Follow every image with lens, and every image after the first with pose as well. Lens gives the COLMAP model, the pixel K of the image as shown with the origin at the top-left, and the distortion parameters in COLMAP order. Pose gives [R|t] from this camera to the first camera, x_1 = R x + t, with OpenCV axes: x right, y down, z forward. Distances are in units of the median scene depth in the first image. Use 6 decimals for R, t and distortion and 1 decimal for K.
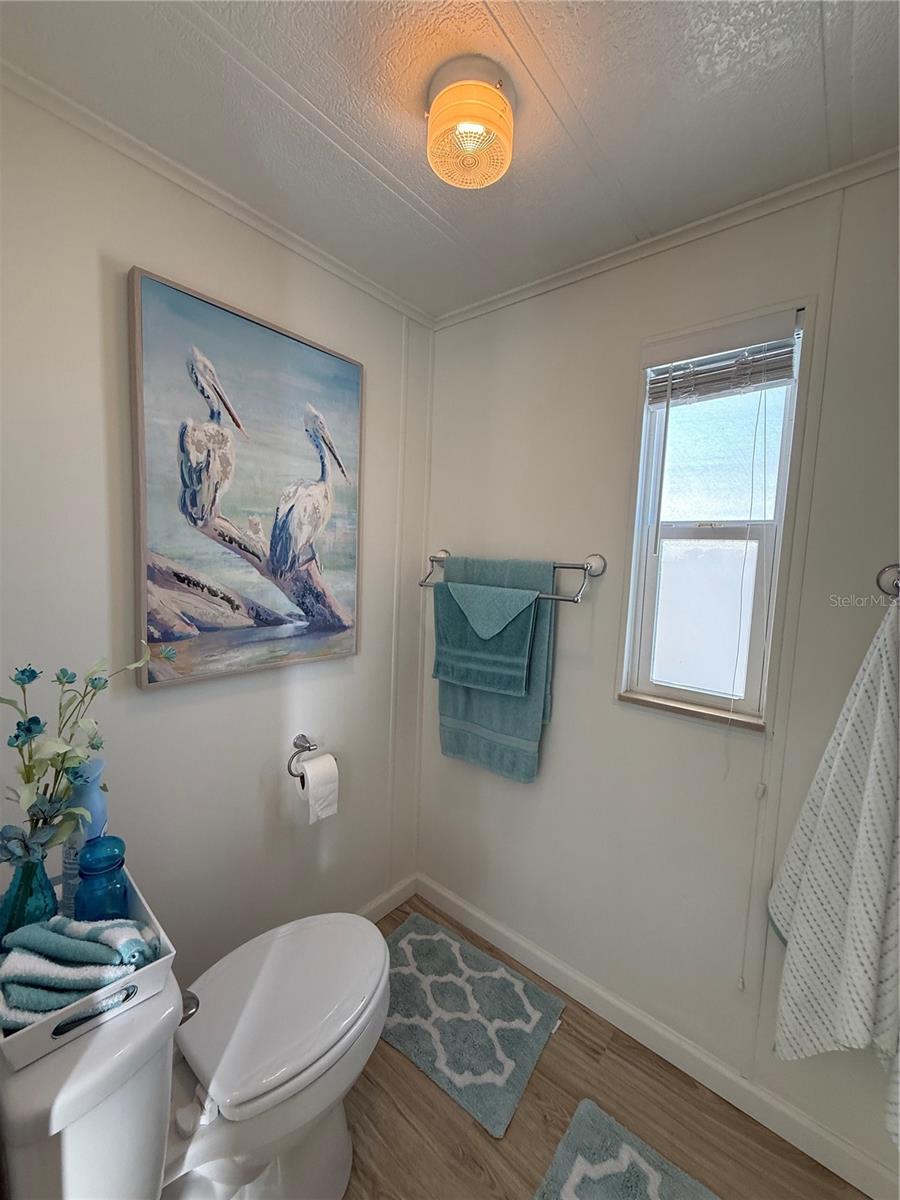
lens RADIAL K [[477.0, 0, 450.1], [0, 477.0, 595.3], [0, 0, 1]] dist [-0.000144, 0.000382]
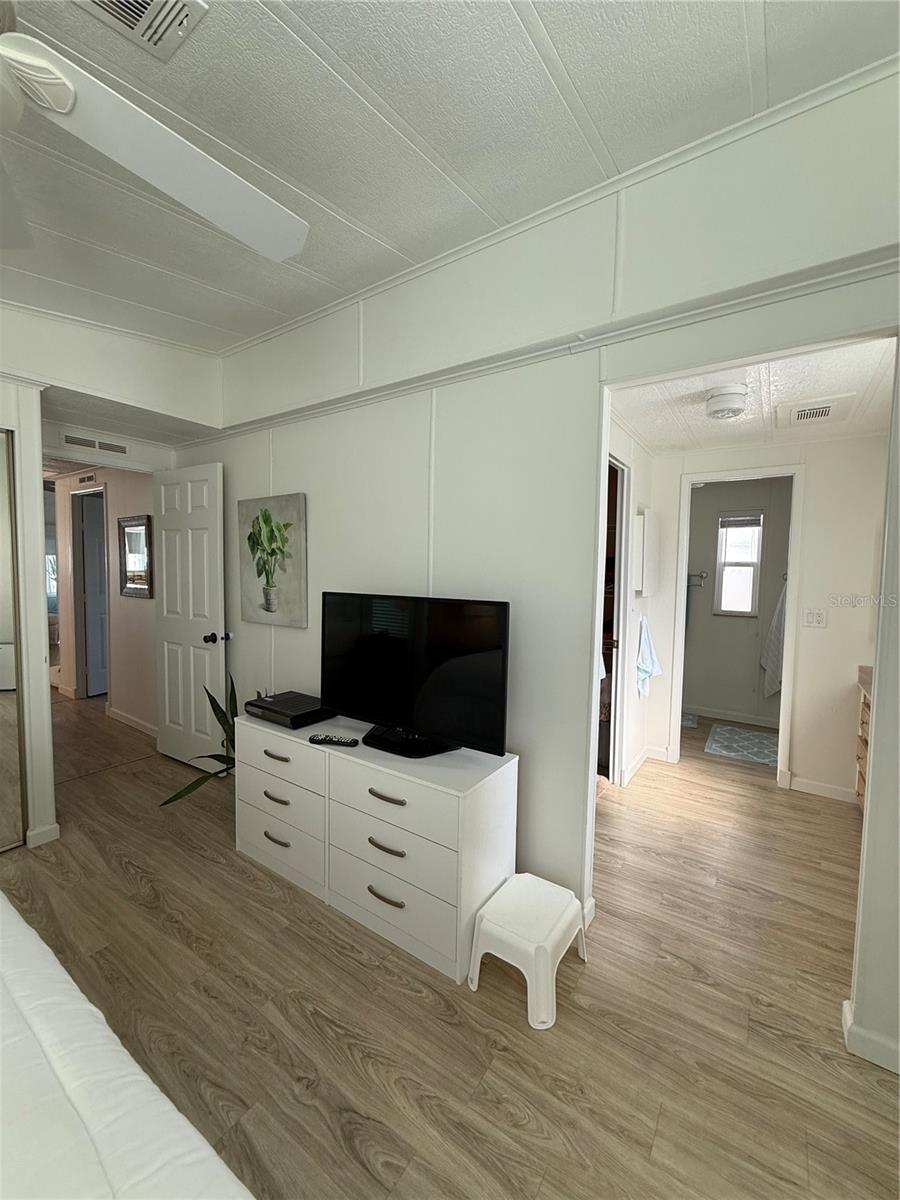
lens RADIAL K [[477.0, 0, 450.1], [0, 477.0, 595.3], [0, 0, 1]] dist [-0.000144, 0.000382]
pose [[0.994913, -0.027815, 0.096821, -1.884671], [0.029879, 0.999355, -0.019937, 0.098431], [-0.096204, 0.022729, 0.995102, -2.246280]]
